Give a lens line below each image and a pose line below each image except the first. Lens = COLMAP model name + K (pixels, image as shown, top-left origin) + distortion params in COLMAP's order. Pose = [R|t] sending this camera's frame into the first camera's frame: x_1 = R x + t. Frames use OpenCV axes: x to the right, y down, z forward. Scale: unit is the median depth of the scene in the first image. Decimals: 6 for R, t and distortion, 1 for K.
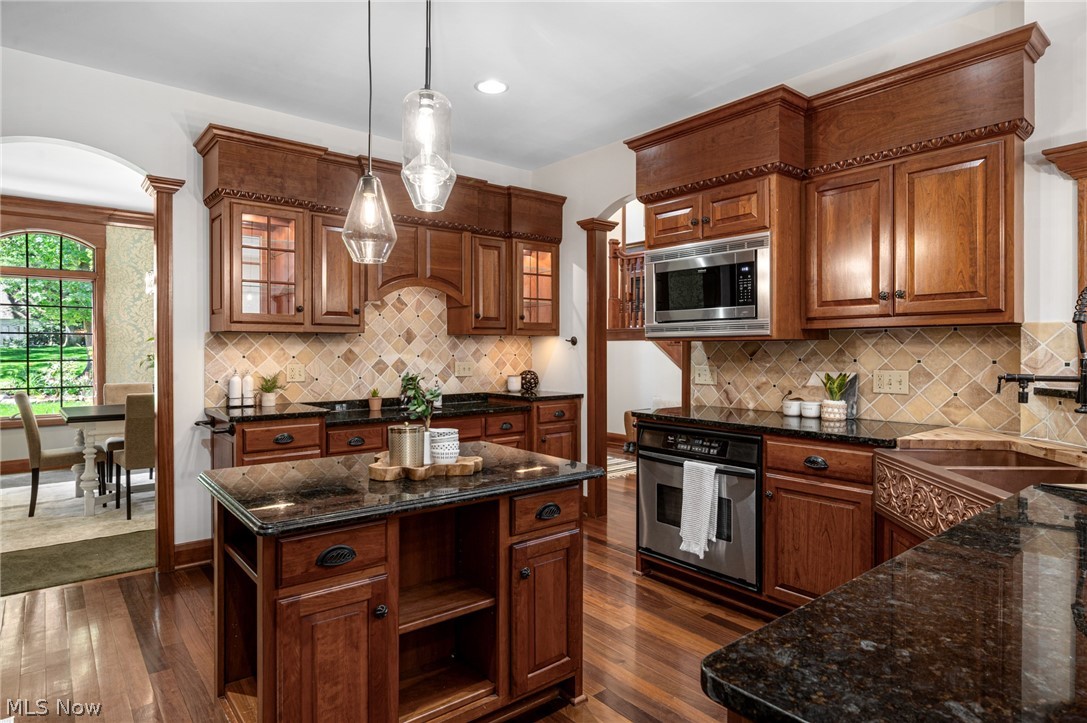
lens RADIAL K [[617.0, 0, 542.7], [0, 617.0, 352.3], [0, 0, 1]] dist [-0.004786, -0.000515]
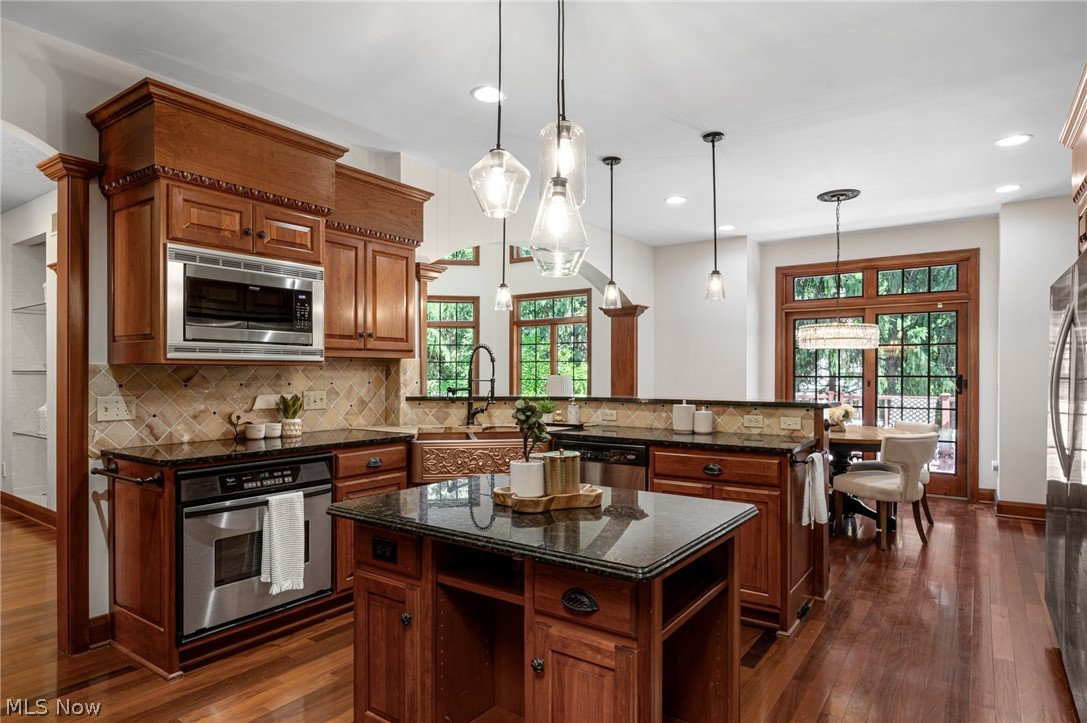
lens RADIAL K [[617.0, 0, 543.7], [0, 617.0, 378.3], [0, 0, 1]] dist [-0.004786, -0.000515]
pose [[-0.271423, -0.005981, 0.962442, -0.750679], [0.006042, 0.999950, 0.007918, -0.003787], [-0.962441, 0.007964, -0.271373, 0.855326]]
